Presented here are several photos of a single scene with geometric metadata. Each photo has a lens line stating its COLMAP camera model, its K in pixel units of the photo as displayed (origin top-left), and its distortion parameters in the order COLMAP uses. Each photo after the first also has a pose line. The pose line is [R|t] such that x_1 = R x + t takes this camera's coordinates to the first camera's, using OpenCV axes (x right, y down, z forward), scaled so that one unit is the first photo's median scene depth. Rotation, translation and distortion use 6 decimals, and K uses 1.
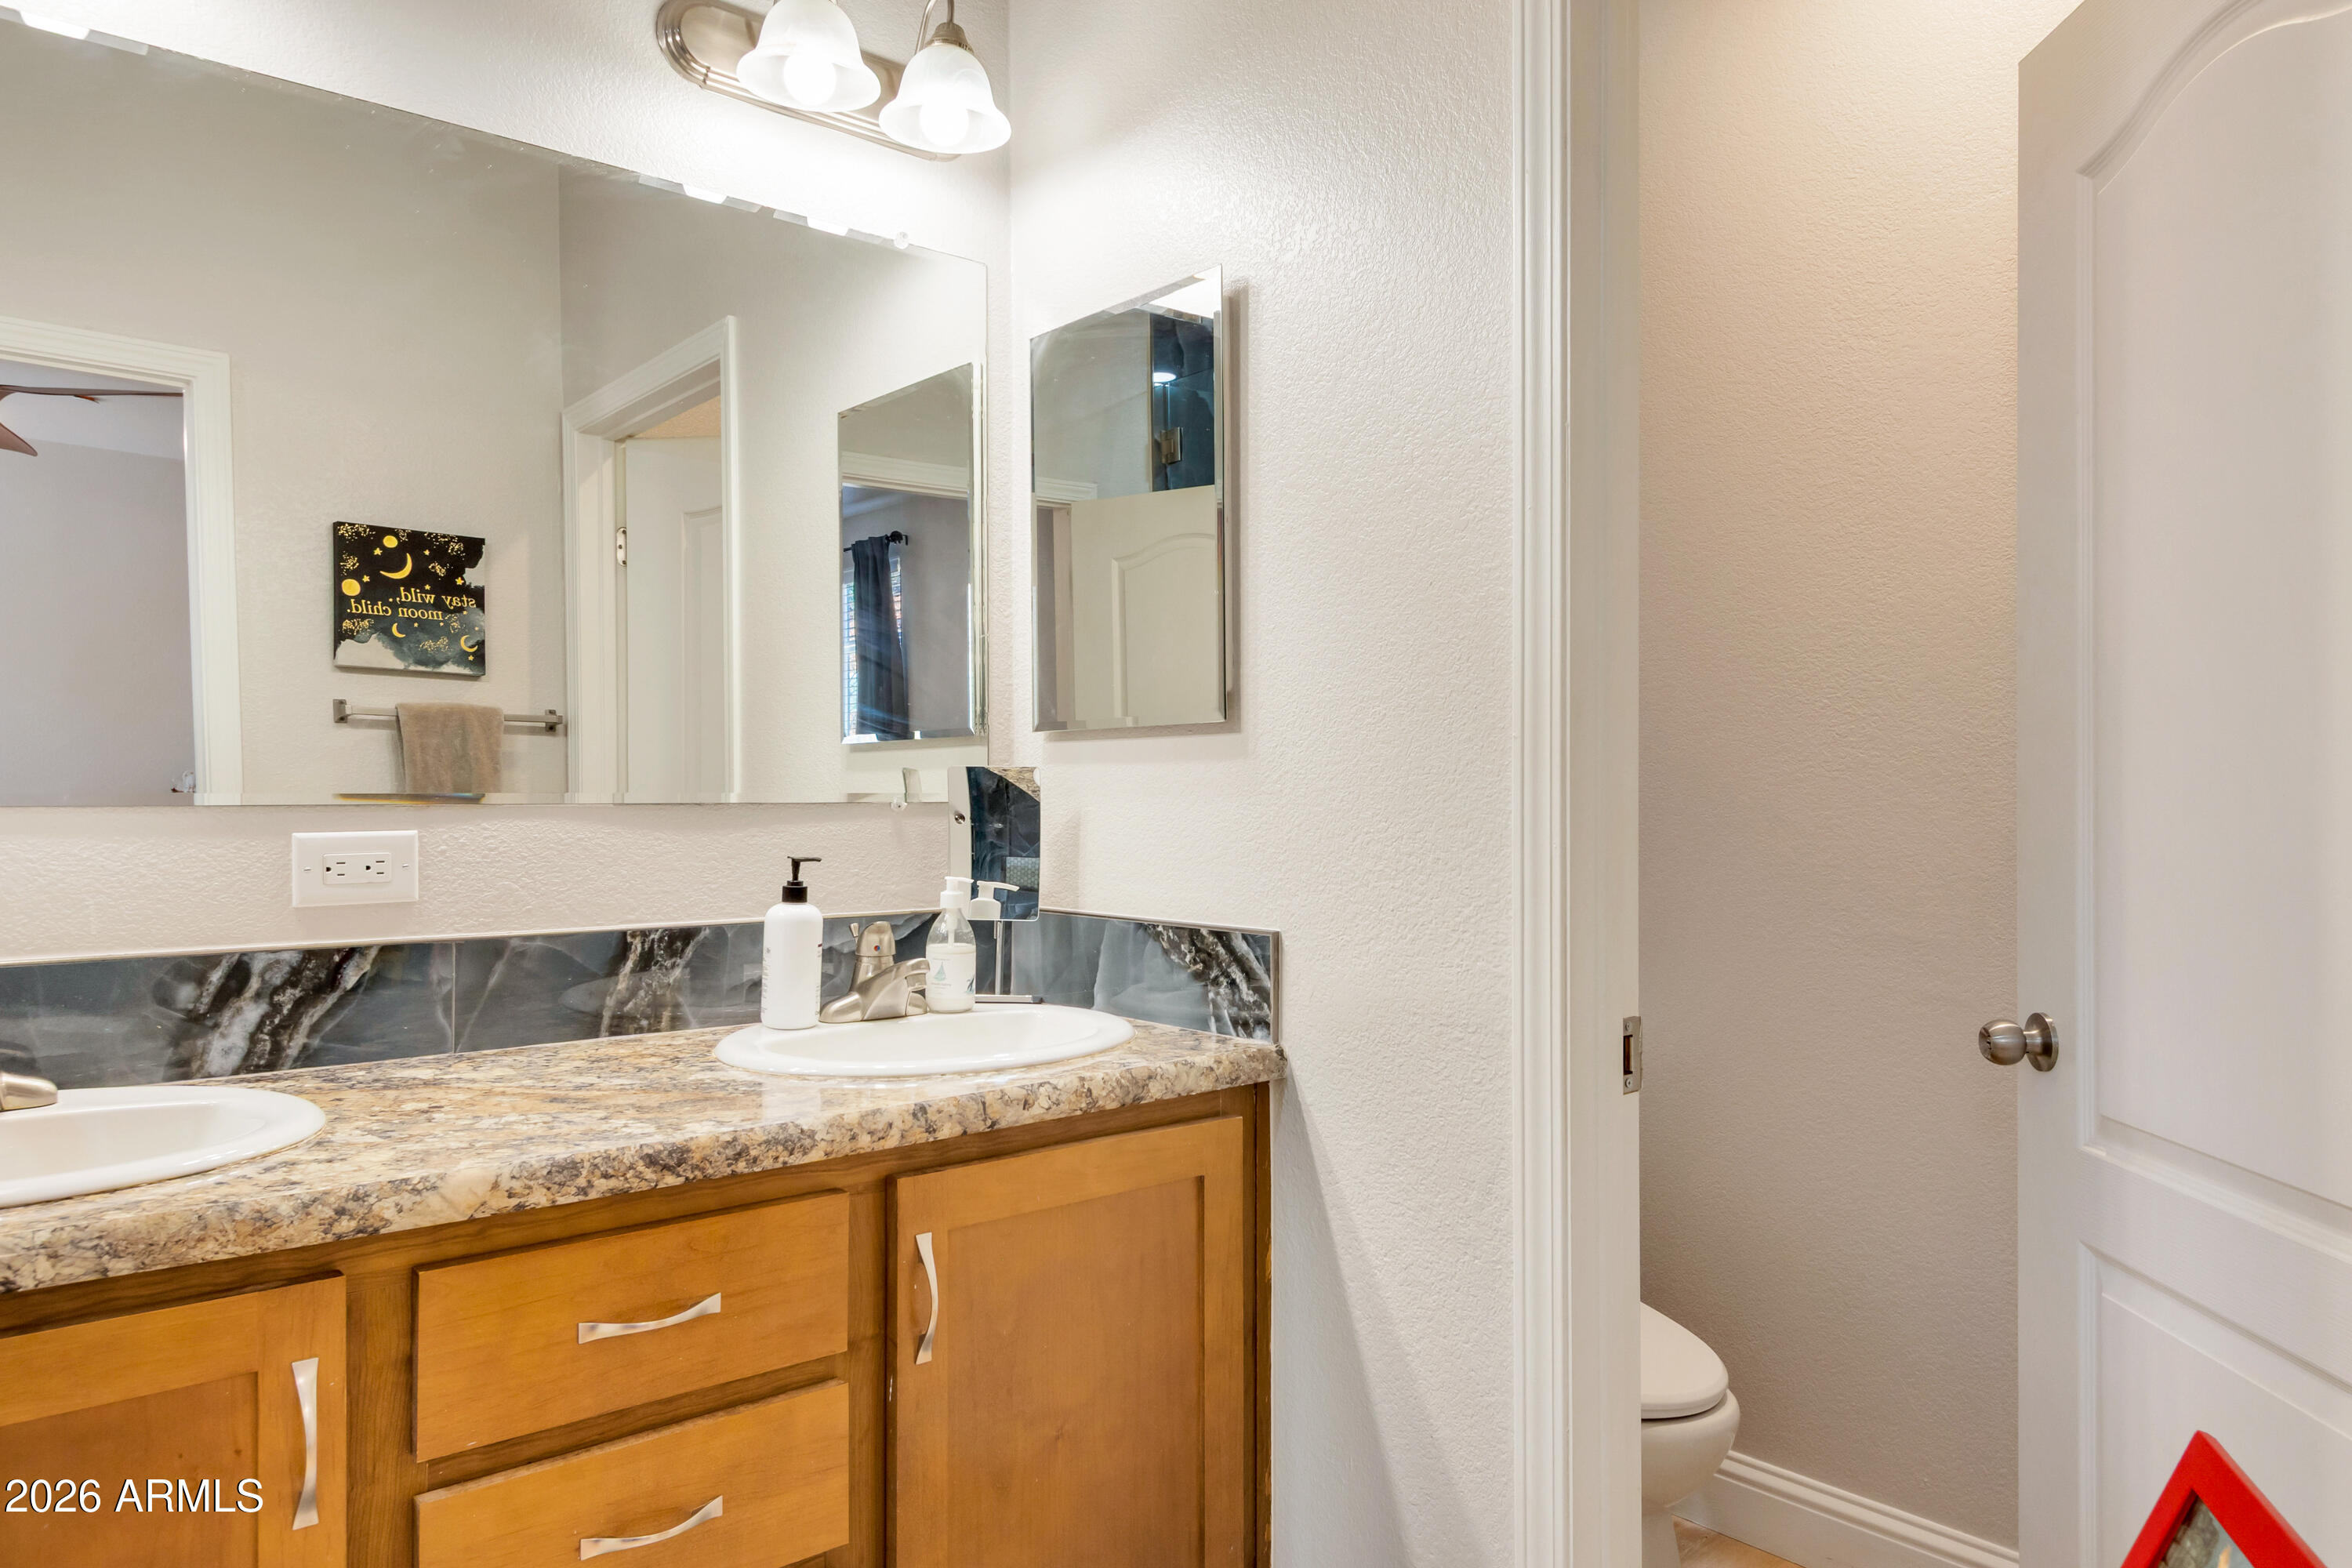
lens RADIAL K [[1526.1, 0, 1176.5], [0, 1526.1, 788.5], [0, 0, 1]] dist [-0.001163, -0.000187]
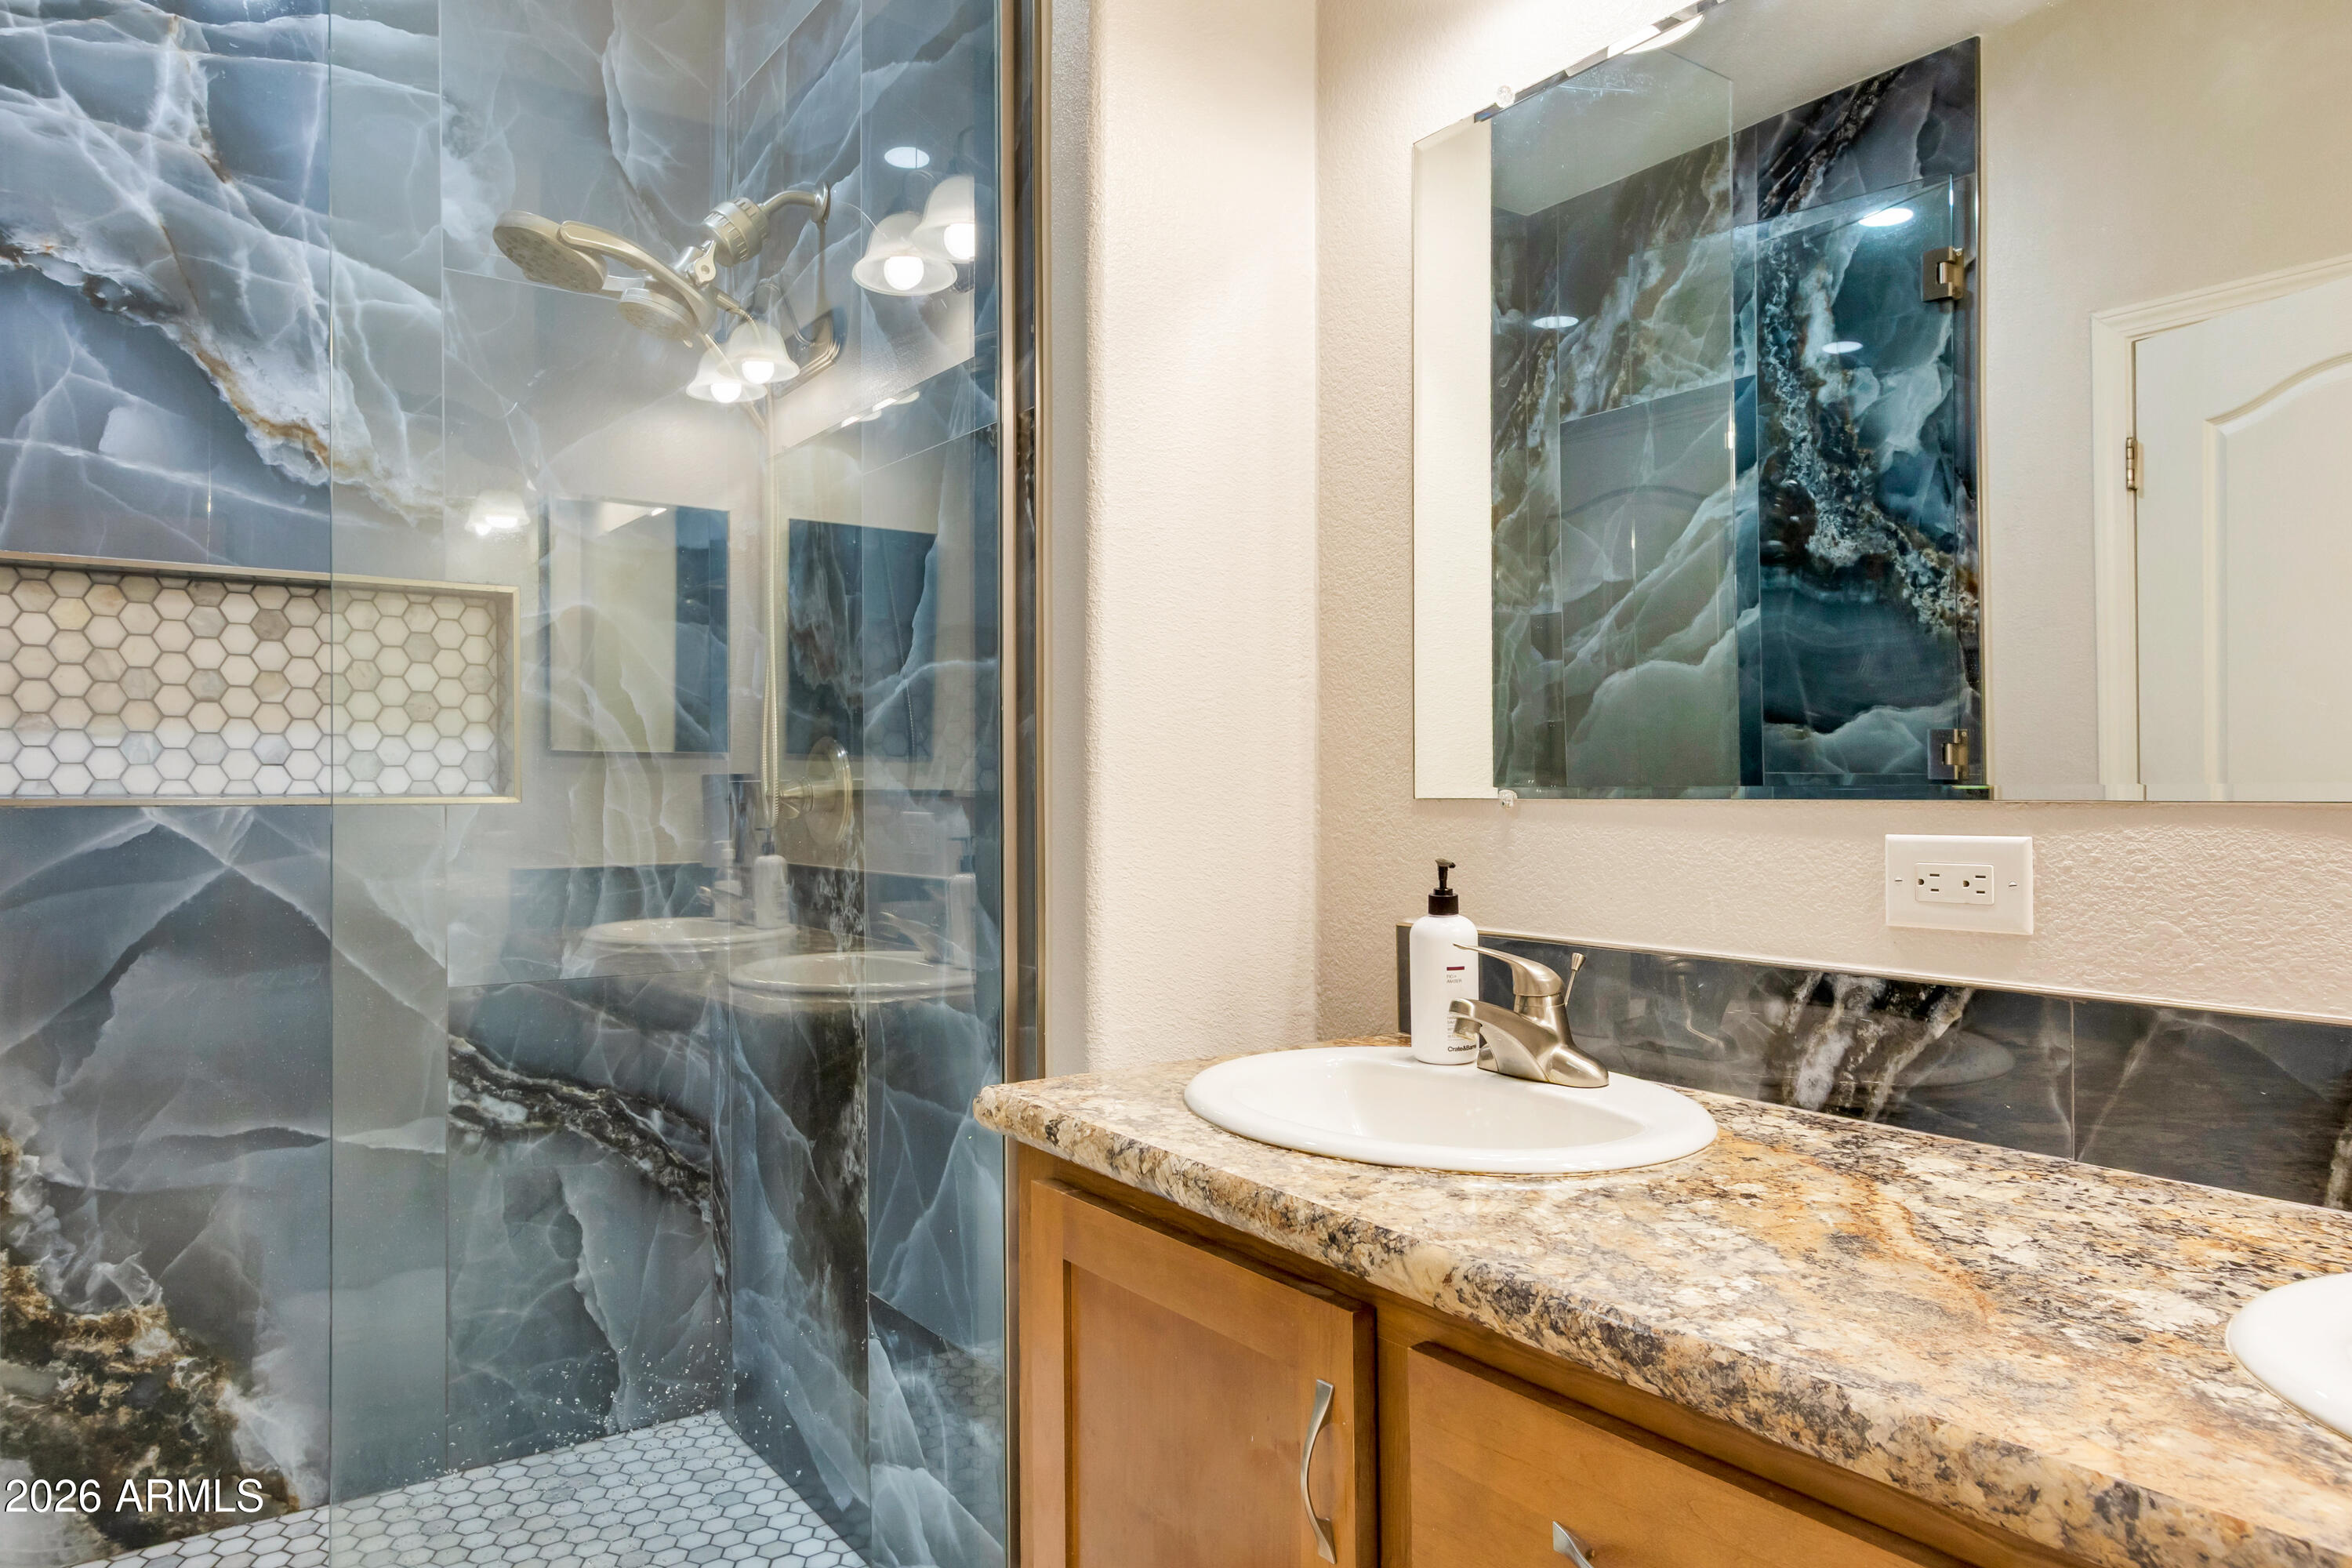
lens RADIAL K [[1526.1, 0, 1175.0], [0, 1526.1, 788.3], [0, 0, 1]] dist [-0.001163, -0.000187]
pose [[-0.088972, -0.000104, -0.996034, 0.274858], [0.003948, 0.999992, -0.000457, 0.003405], [0.996026, -0.003973, -0.088971, 0.713074]]
